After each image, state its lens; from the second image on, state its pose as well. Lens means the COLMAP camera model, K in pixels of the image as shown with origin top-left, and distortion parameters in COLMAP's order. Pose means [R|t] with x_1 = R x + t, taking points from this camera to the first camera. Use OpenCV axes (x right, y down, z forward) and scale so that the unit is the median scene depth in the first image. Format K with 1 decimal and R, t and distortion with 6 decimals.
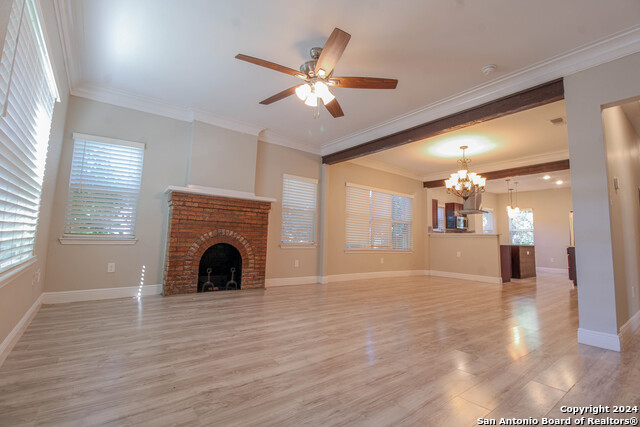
lens RADIAL K [[295.3, 0, 323.7], [0, 295.3, 206.0], [0, 0, 1]] dist [0.000648, -0.014259]
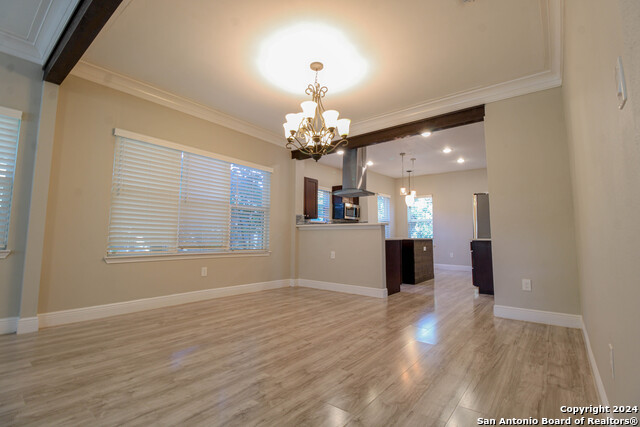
lens RADIAL K [[295.3, 0, 323.7], [0, 295.3, 206.0], [0, 0, 1]] dist [0.000648, -0.014259]
pose [[0.968323, 0.002242, 0.249690, 0.421046], [-0.005810, 0.999891, 0.013551, 0.066654], [-0.249632, -0.014572, 0.968231, 0.549611]]
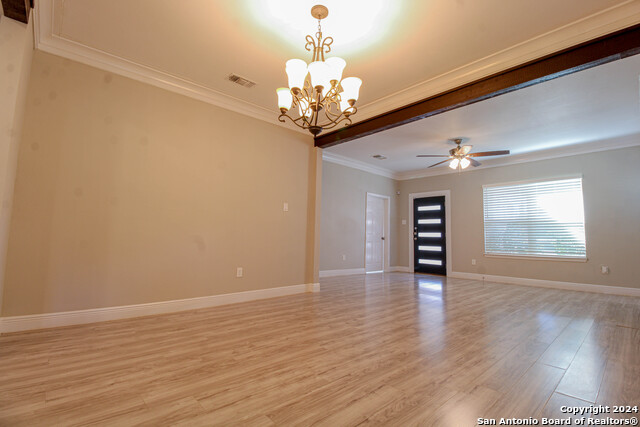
lens RADIAL K [[295.3, 0, 323.7], [0, 295.3, 206.0], [0, 0, 1]] dist [0.000648, -0.014259]
pose [[-0.994631, -0.063617, -0.081618, 0.584733], [-0.045112, 0.976384, -0.211281, 0.192504], [0.093131, -0.206465, -0.974012, 1.627493]]
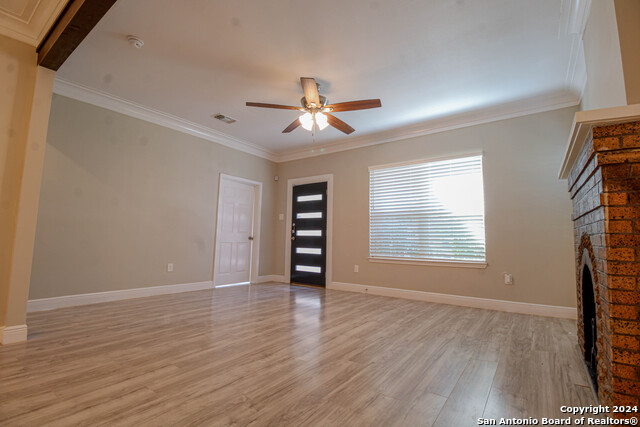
lens RADIAL K [[295.3, 0, 323.7], [0, 295.3, 206.0], [0, 0, 1]] dist [0.000648, -0.014259]
pose [[-0.956726, -0.078554, -0.280188, 0.150699], [-0.015934, 0.975571, -0.219105, 0.136110], [0.290554, -0.205159, -0.934606, 1.255430]]
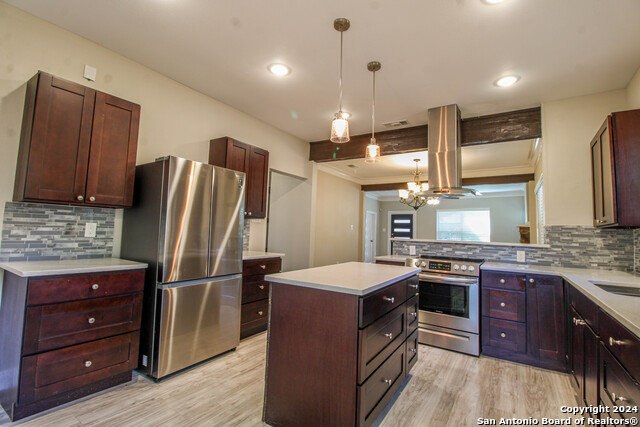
lens RADIAL K [[295.3, 0, 323.7], [0, 295.3, 206.0], [0, 0, 1]] dist [0.000648, -0.014259]
pose [[-0.938174, -0.091495, -0.333852, 1.362740], [-0.024202, 0.979414, -0.200407, 0.224541], [0.345316, -0.179937, -0.921075, 2.208298]]
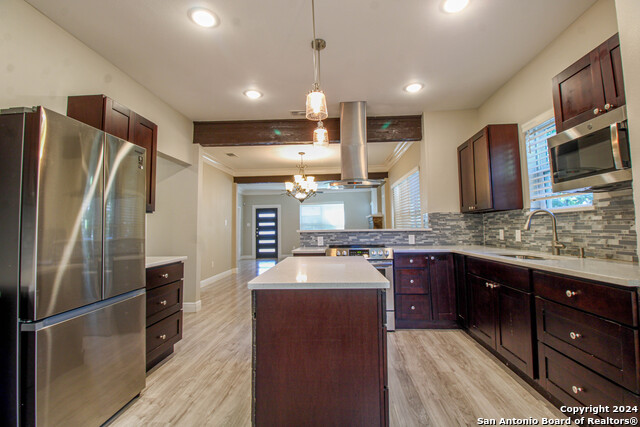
lens RADIAL K [[295.3, 0, 323.7], [0, 295.3, 206.0], [0, 0, 1]] dist [0.000648, -0.014259]
pose [[-0.649922, -0.077442, -0.756045, 1.475470], [0.080879, 0.982098, -0.170123, 0.219296], [0.755685, -0.171714, -0.632024, 2.057978]]
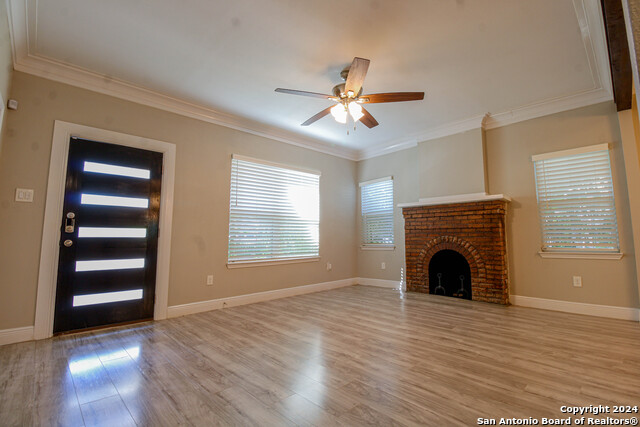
lens RADIAL K [[295.3, 0, 323.7], [0, 295.3, 206.0], [0, 0, 1]] dist [0.000648, -0.014259]
pose [[0.112335, -0.142503, -0.983399, 0.603170], [0.113824, 0.984994, -0.129732, 0.059193], [0.987130, -0.097361, 0.126869, 0.447048]]
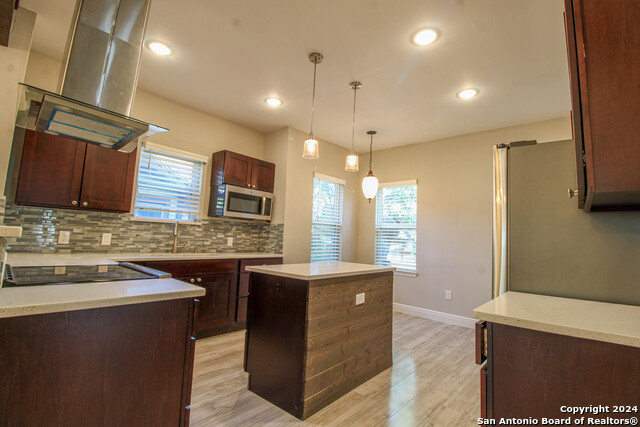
lens RADIAL K [[295.3, 0, 323.7], [0, 295.3, 206.0], [0, 0, 1]] dist [0.000648, -0.014259]
pose [[0.979565, 0.035571, 0.197956, 1.025272], [-0.036799, 0.999319, 0.002526, 0.116257], [-0.197731, -0.009759, 0.980208, 1.236070]]
